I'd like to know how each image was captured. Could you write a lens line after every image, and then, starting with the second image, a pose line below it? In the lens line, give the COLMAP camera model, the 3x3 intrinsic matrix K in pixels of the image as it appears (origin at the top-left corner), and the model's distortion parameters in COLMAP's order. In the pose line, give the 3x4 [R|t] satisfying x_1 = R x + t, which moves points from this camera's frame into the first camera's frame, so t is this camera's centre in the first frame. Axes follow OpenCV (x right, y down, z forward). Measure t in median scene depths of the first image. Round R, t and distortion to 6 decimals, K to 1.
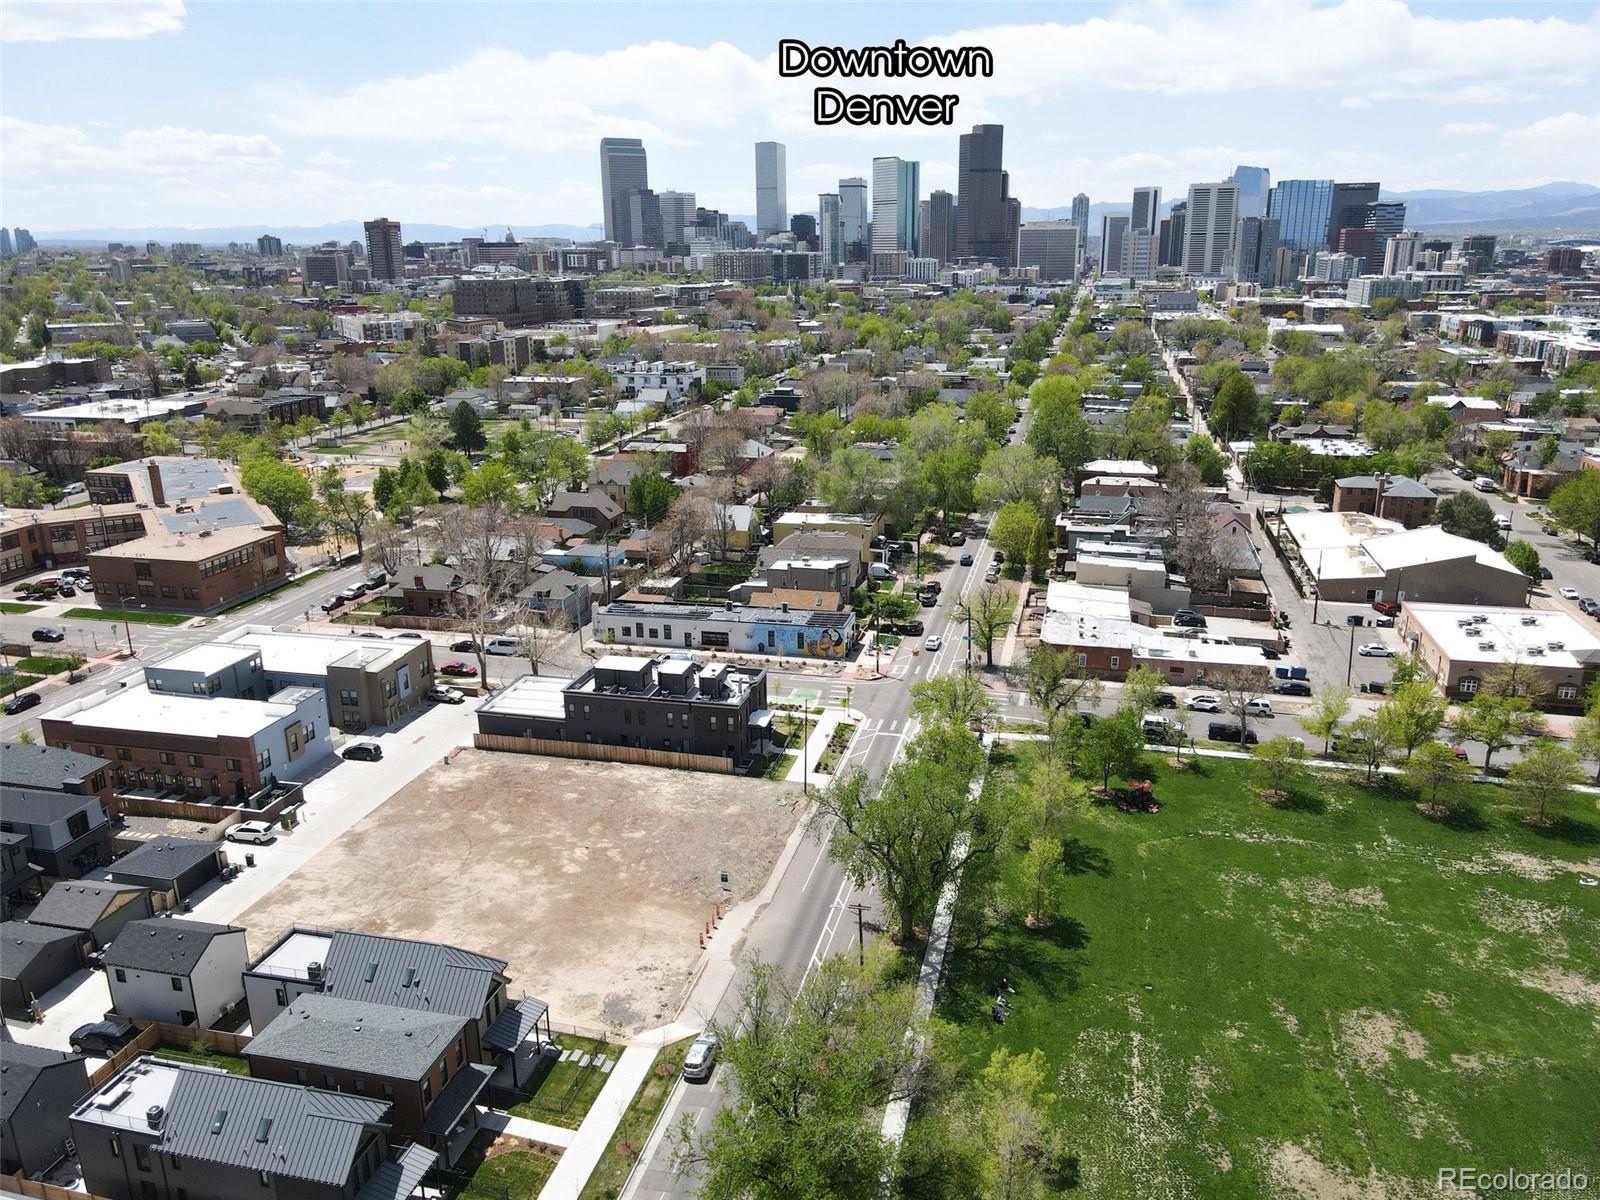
lens RADIAL K [[1174.6, 0, 810.8], [0, 1174.6, 605.5], [0, 0, 1]] dist [0.006454, 0.025216]
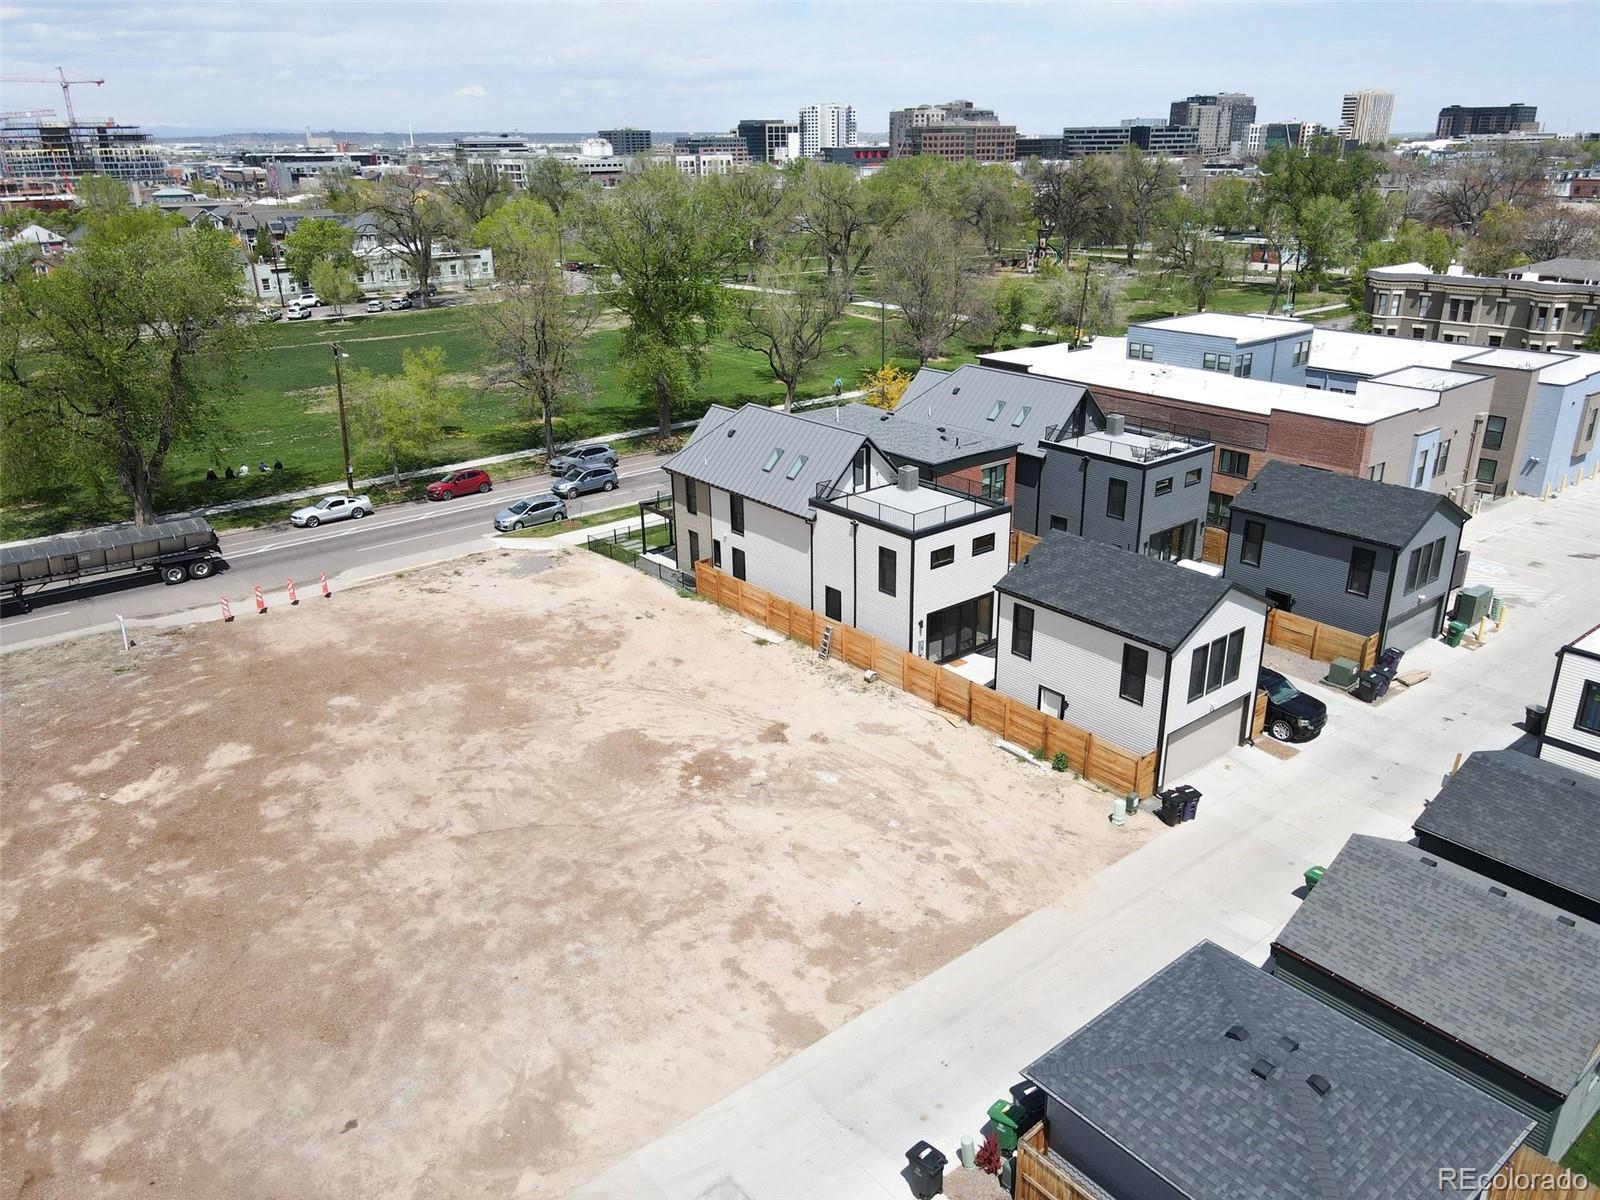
lens RADIAL K [[1180.9, 0, 811.1], [0, 1180.9, 599.5], [0, 0, 1]] dist [0.003909, 0.019148]
pose [[-0.797220, -0.202642, 0.568662, -0.378786], [0.197005, 0.803080, 0.562363, -0.000710], [-0.570639, 0.560356, -0.600310, 0.727801]]
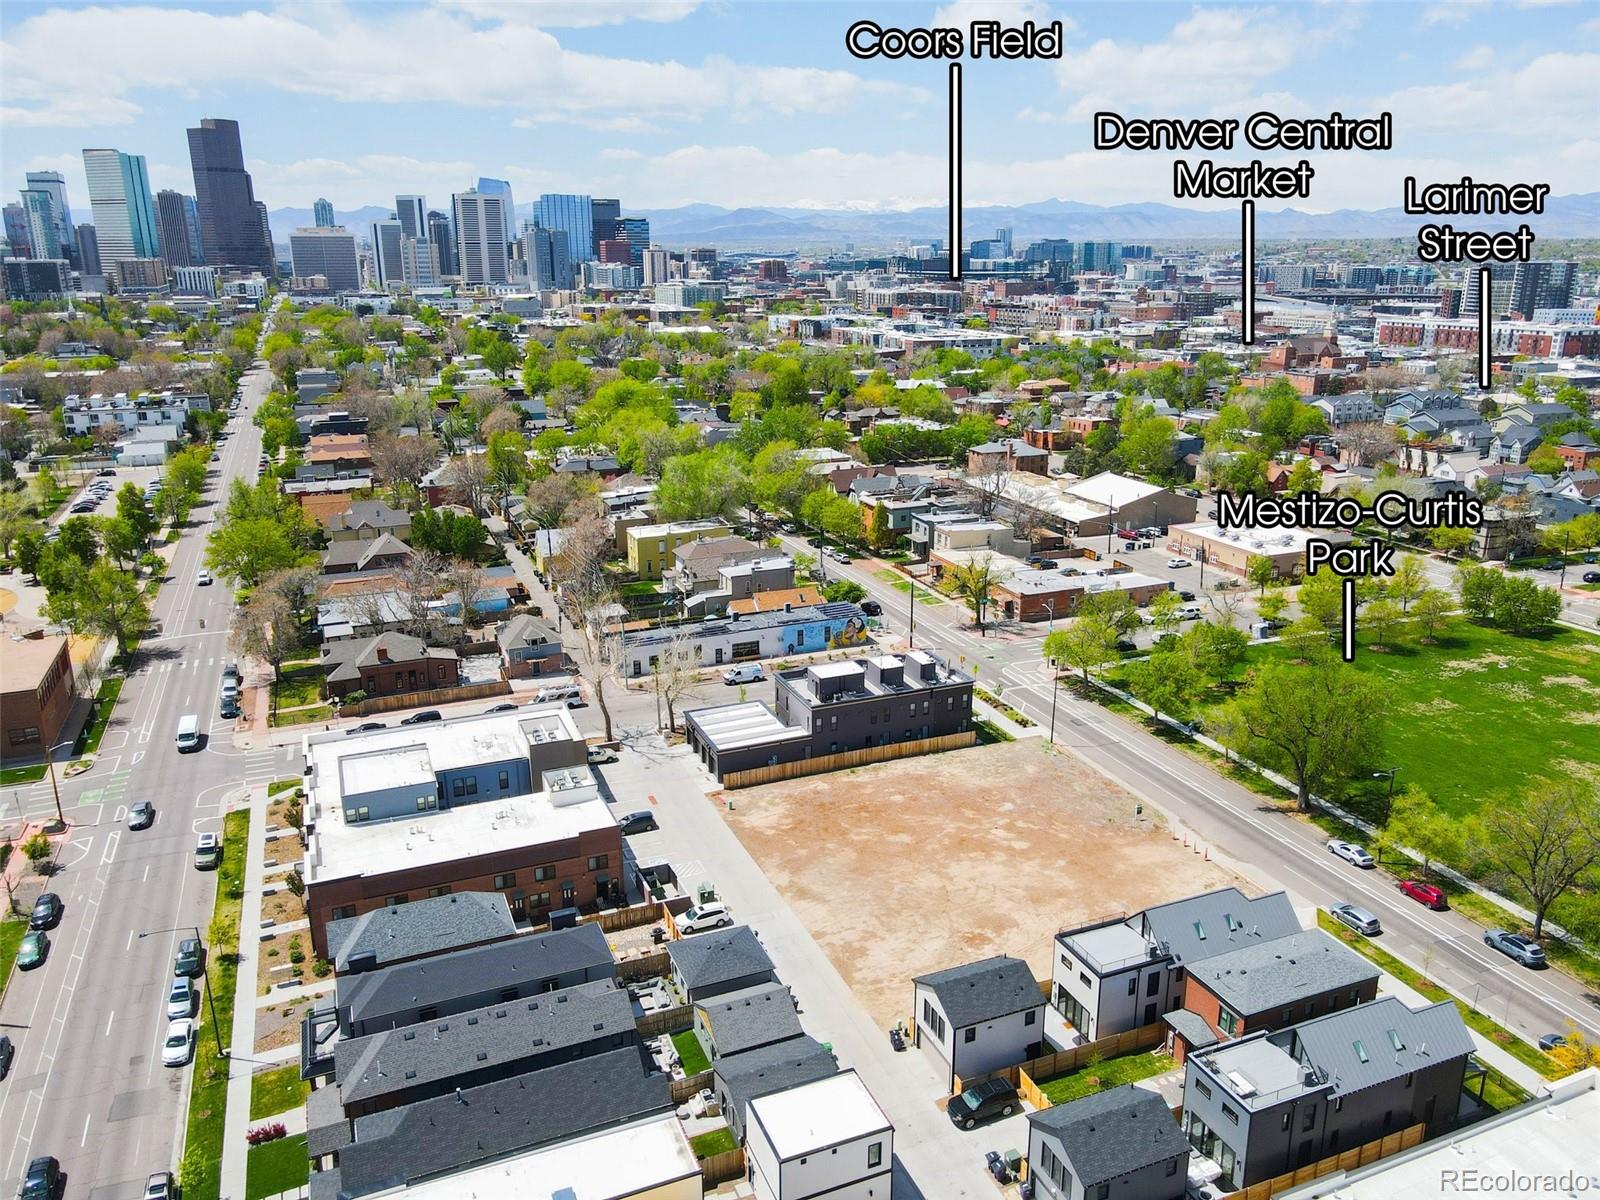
lens RADIAL K [[1180.9, 0, 811.1], [0, 1180.9, 599.5], [0, 0, 1]] dist [0.003909, 0.019148]
pose [[0.807367, -0.162778, 0.567152, -0.610417], [0.170097, 0.984597, 0.040448, -0.045146], [-0.565000, 0.063815, 0.822619, 0.146495]]
